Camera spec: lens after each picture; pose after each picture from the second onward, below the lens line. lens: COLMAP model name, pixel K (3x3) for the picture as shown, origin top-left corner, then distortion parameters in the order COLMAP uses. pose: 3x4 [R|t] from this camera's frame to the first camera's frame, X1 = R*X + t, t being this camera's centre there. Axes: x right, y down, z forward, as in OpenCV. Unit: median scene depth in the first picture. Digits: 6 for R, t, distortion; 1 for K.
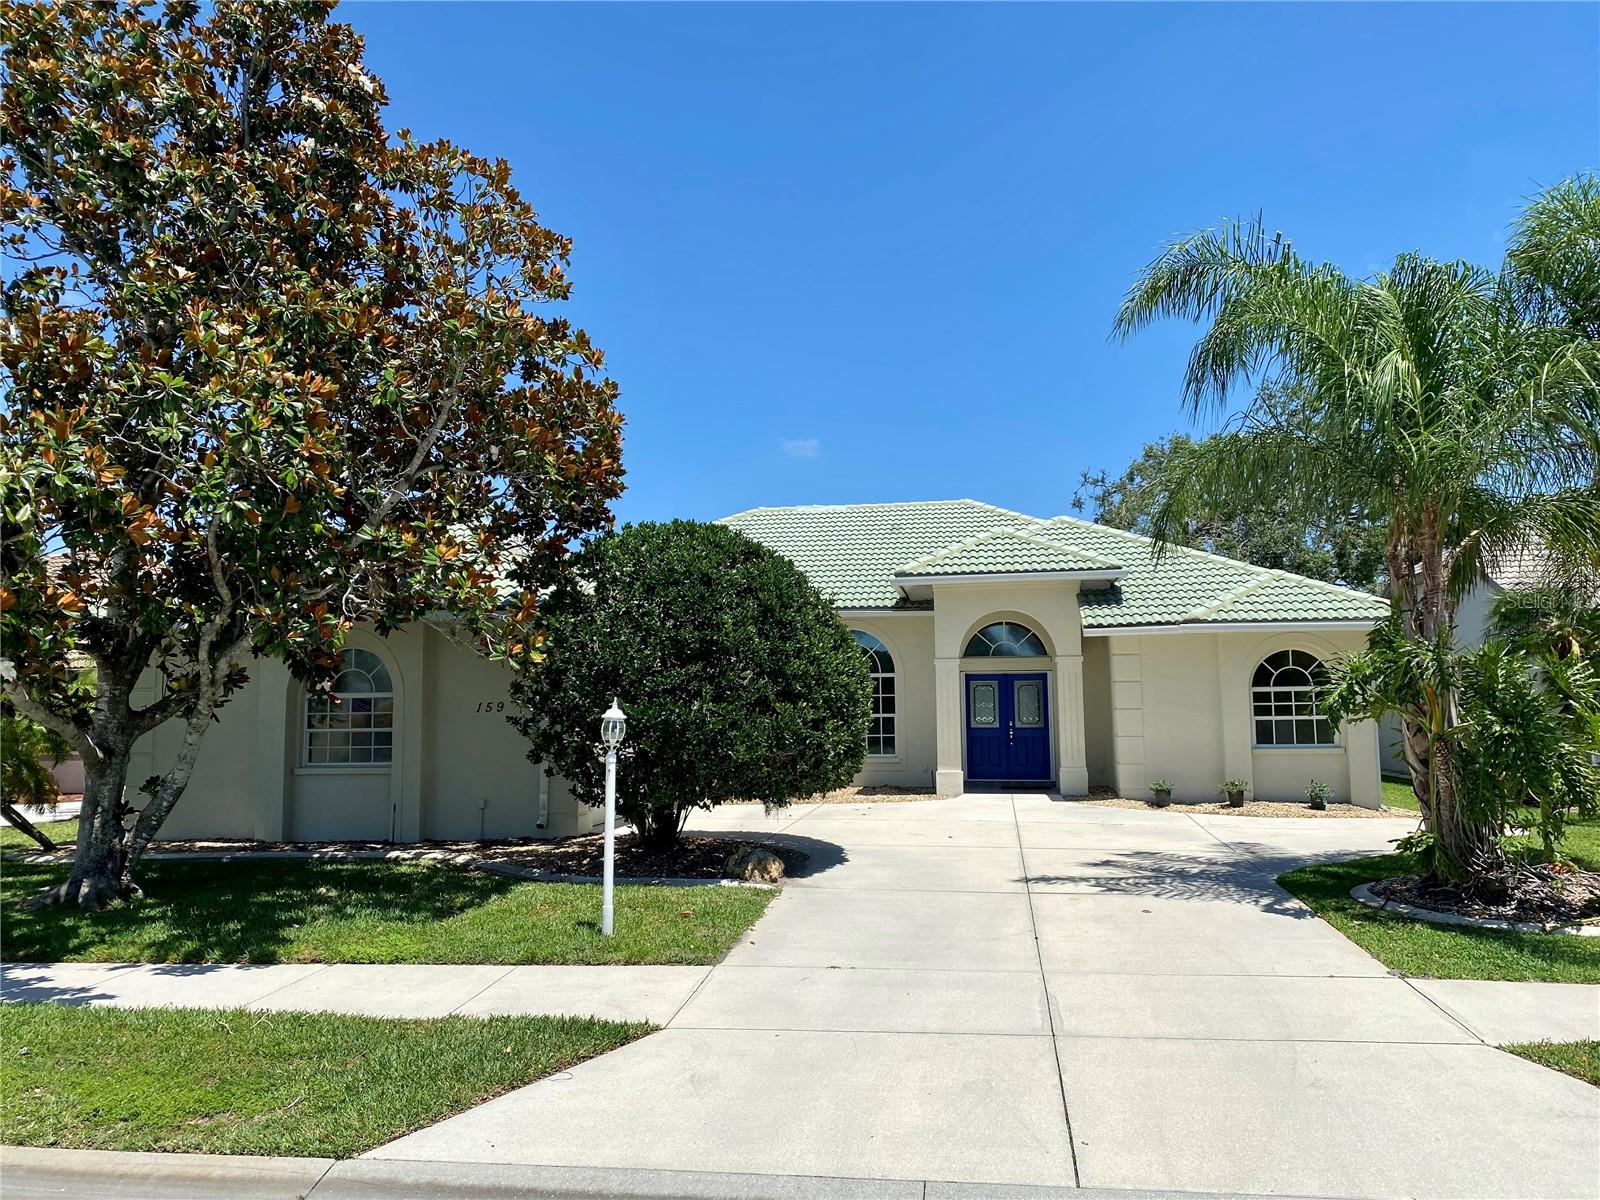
lens RADIAL K [[1202.1, 0, 800.0], [0, 1202.1, 600.0], [0, 0, 1]] dist [0.093350, -0.001408]
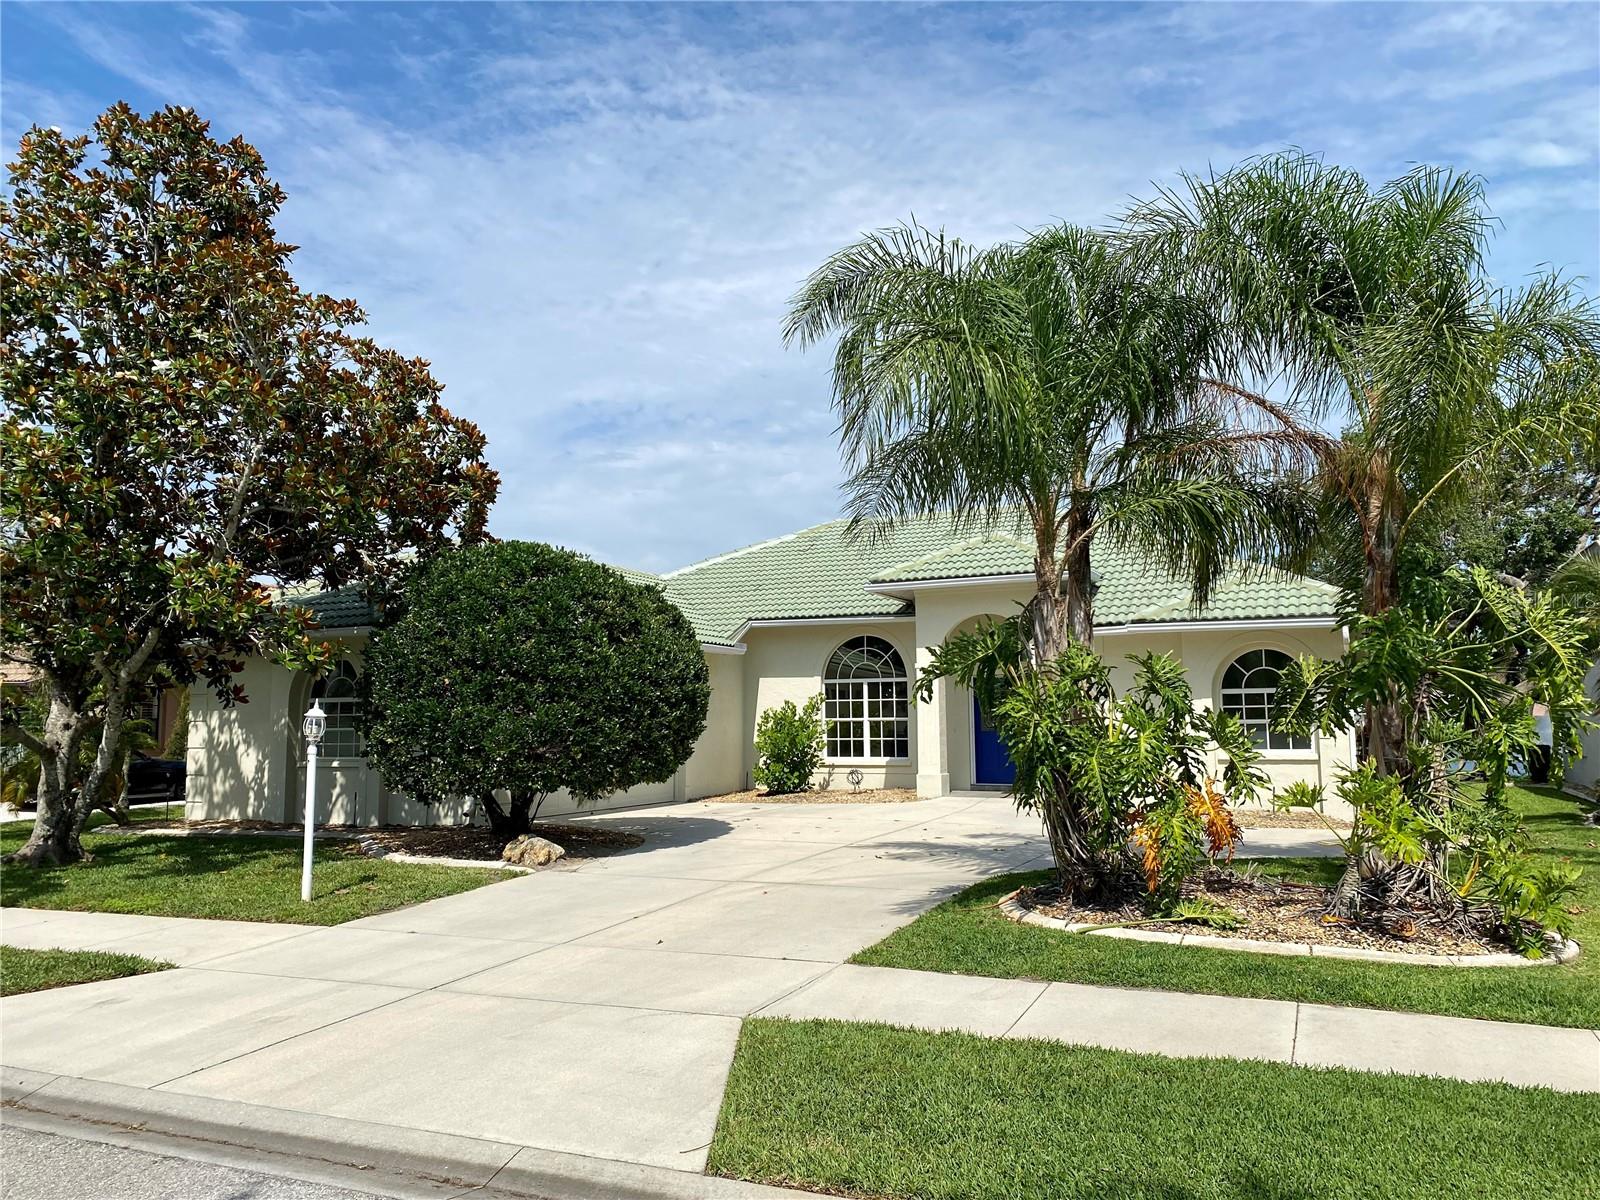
lens RADIAL K [[1202.1, 0, 800.0], [0, 1202.1, 600.0], [0, 0, 1]] dist [0.093350, -0.001408]
pose [[0.960112, -0.025372, -0.278463, 0.330666], [0.023423, 0.999672, -0.010326, 0.003996], [0.278633, 0.003391, 0.960392, -0.008107]]
